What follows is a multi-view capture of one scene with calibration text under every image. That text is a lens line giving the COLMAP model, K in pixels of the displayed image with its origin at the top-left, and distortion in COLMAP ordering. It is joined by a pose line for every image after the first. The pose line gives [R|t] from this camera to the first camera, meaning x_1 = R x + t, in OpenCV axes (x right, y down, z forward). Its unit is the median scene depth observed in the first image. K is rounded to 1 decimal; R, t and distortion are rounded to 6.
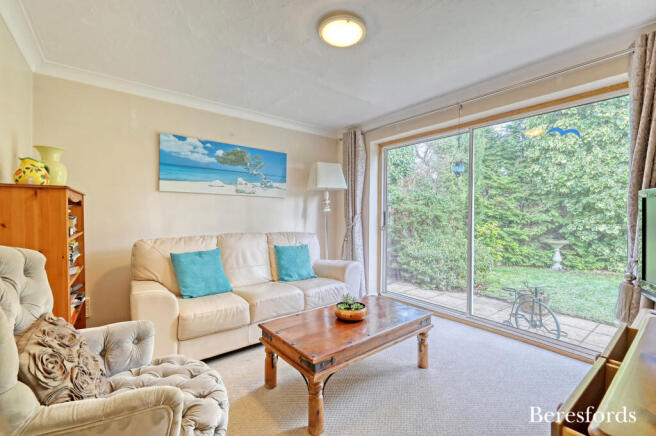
lens RADIAL K [[287.2, 0, 329.7], [0, 287.2, 212.8], [0, 0, 1]] dist [0.000993, 0.000018]
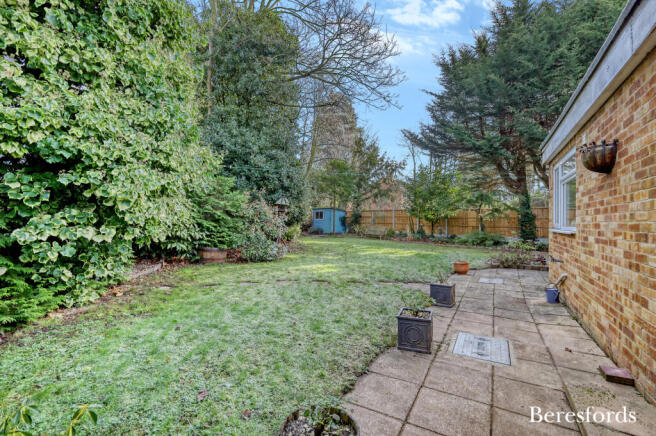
lens RADIAL K [[287.2, 0, 329.7], [0, 287.2, 212.8], [0, 0, 1]] dist [0.000993, 0.000018]
pose [[-0.383109, 0.000571, 0.923703, 0.260962], [-0.006869, 0.999970, -0.003468, 0.012644], [-0.923677, -0.007674, -0.383094, 0.774695]]
